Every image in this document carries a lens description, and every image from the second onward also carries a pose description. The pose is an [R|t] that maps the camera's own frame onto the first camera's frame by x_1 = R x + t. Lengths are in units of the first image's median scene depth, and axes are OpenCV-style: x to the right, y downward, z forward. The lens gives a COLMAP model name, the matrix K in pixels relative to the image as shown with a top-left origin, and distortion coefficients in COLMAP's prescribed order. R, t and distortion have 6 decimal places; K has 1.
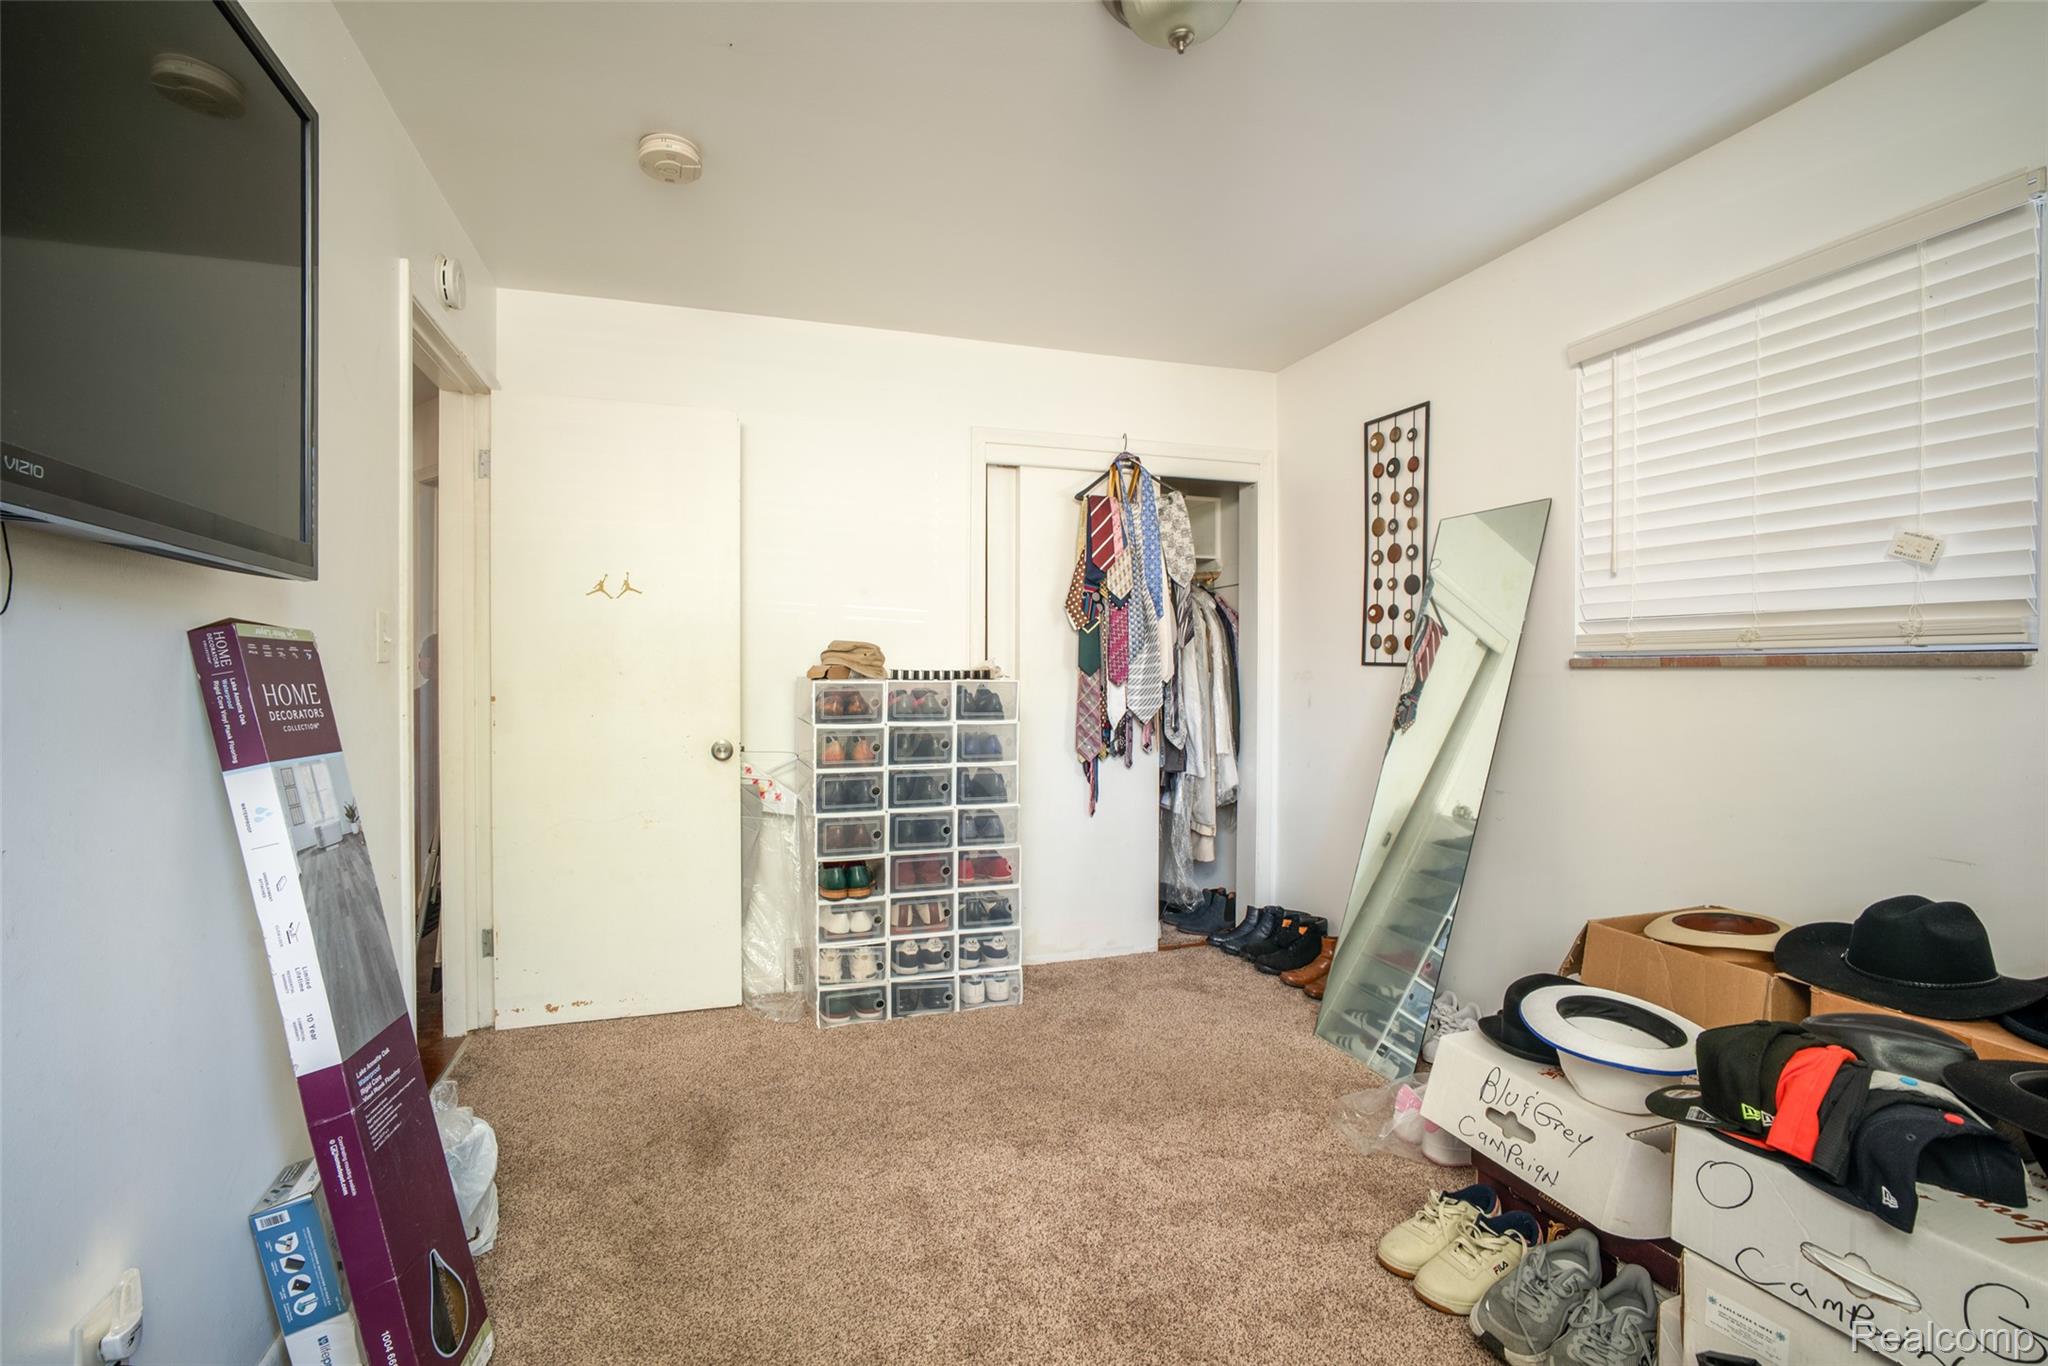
lens RADIAL K [[895.3, 0, 1021.5], [0, 895.3, 681.9], [0, 0, 1]] dist [-0.009688, 0.001616]
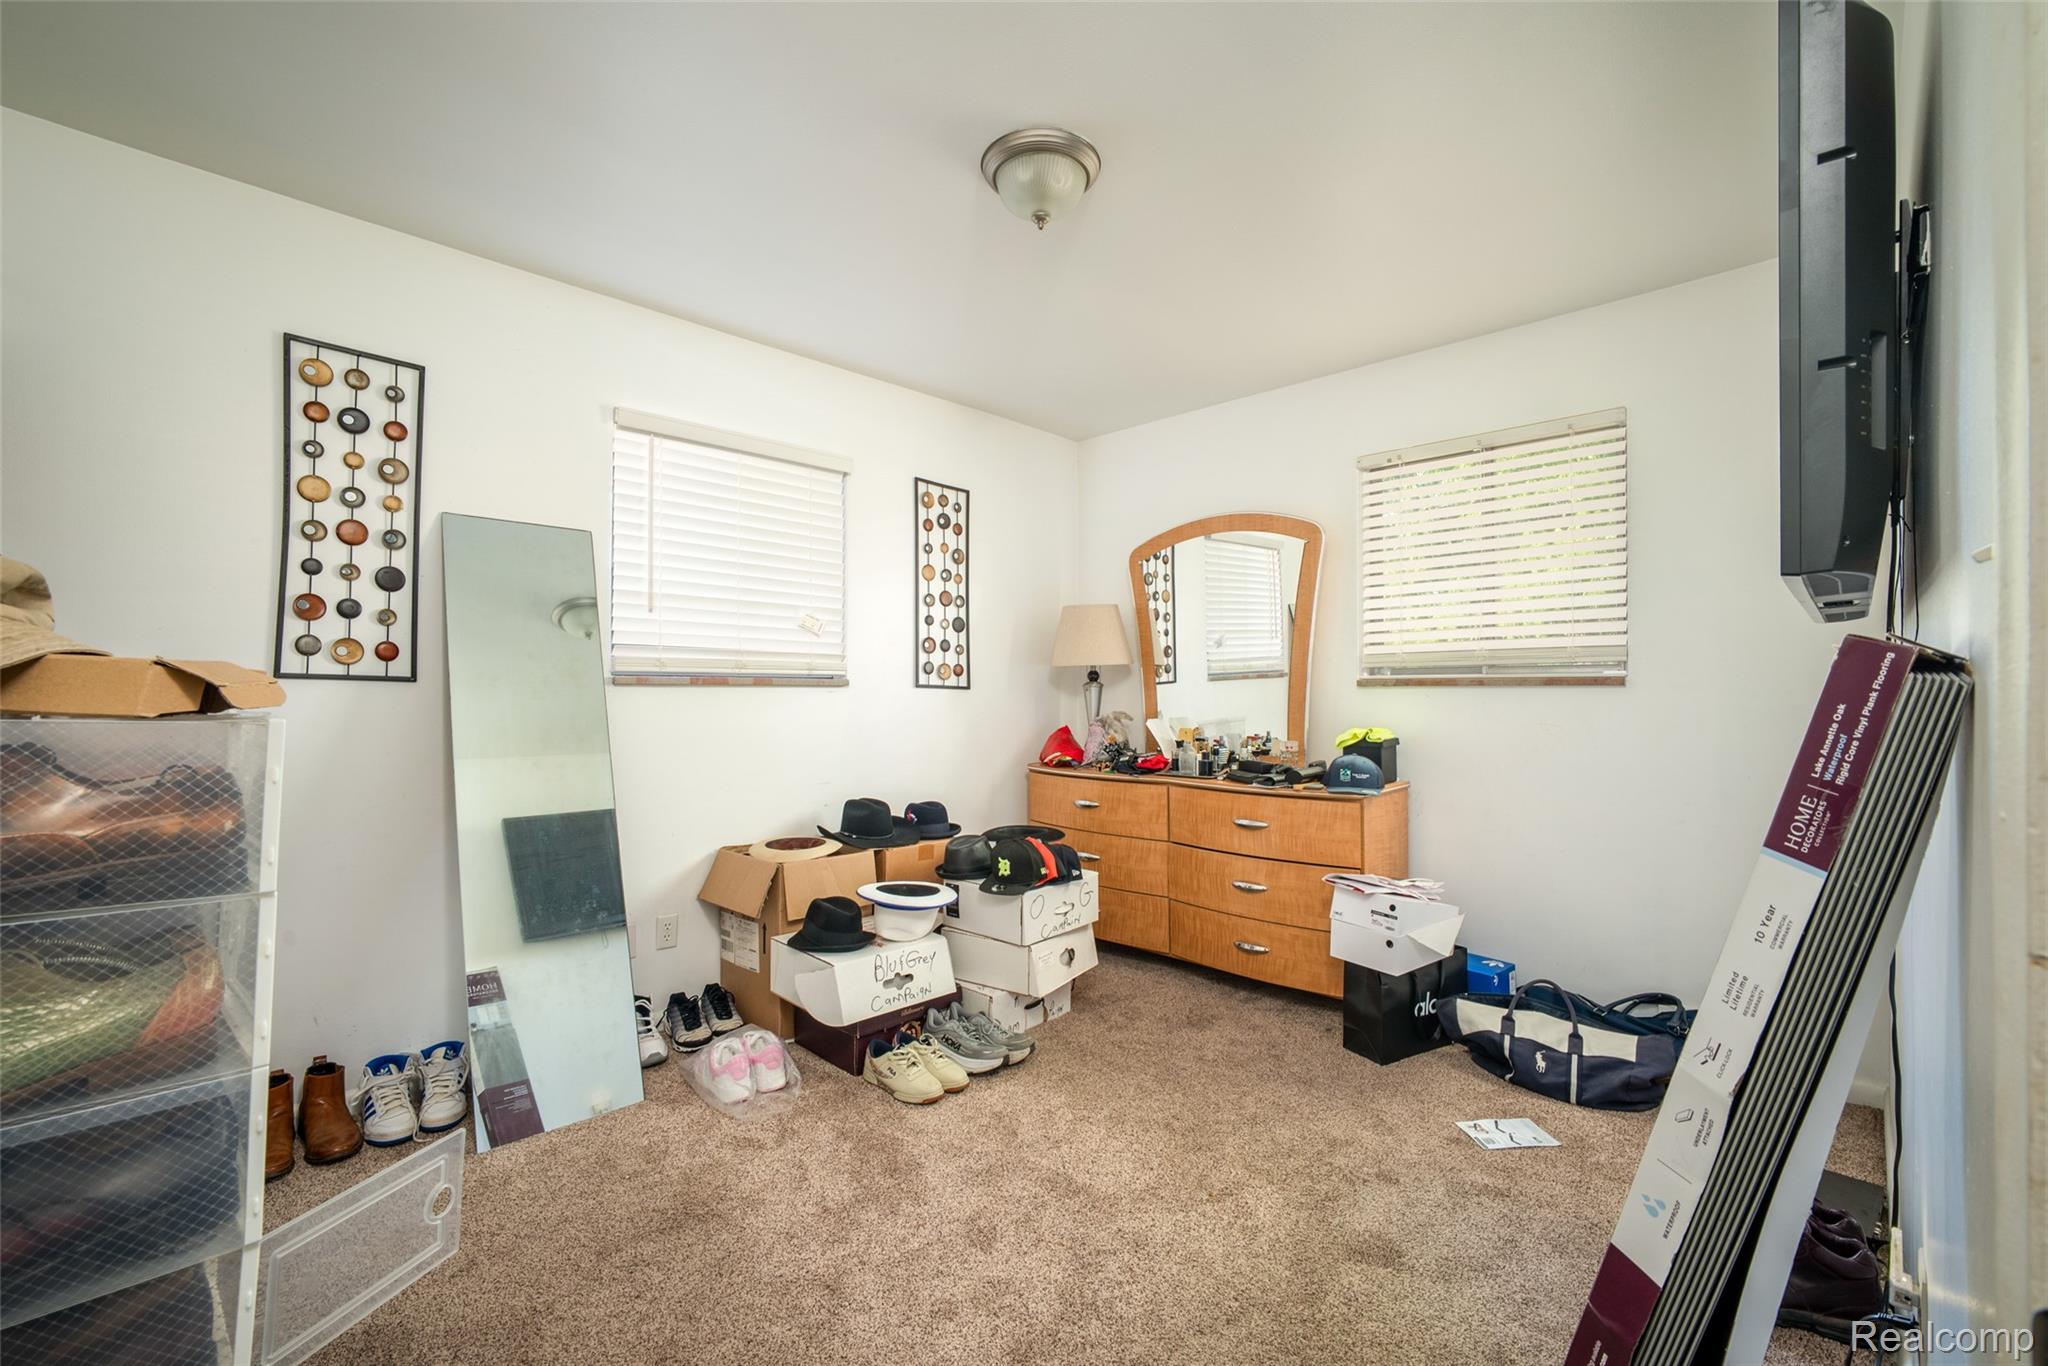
lens RADIAL K [[895.3, 0, 1022.0], [0, 895.3, 679.9], [0, 0, 1]] dist [-0.009688, 0.001616]
pose [[-0.450119, 0.001219, 0.892968, -0.536976], [0.003236, 0.999995, 0.000266, -0.016610], [-0.892963, 0.003009, -0.450120, 0.856632]]
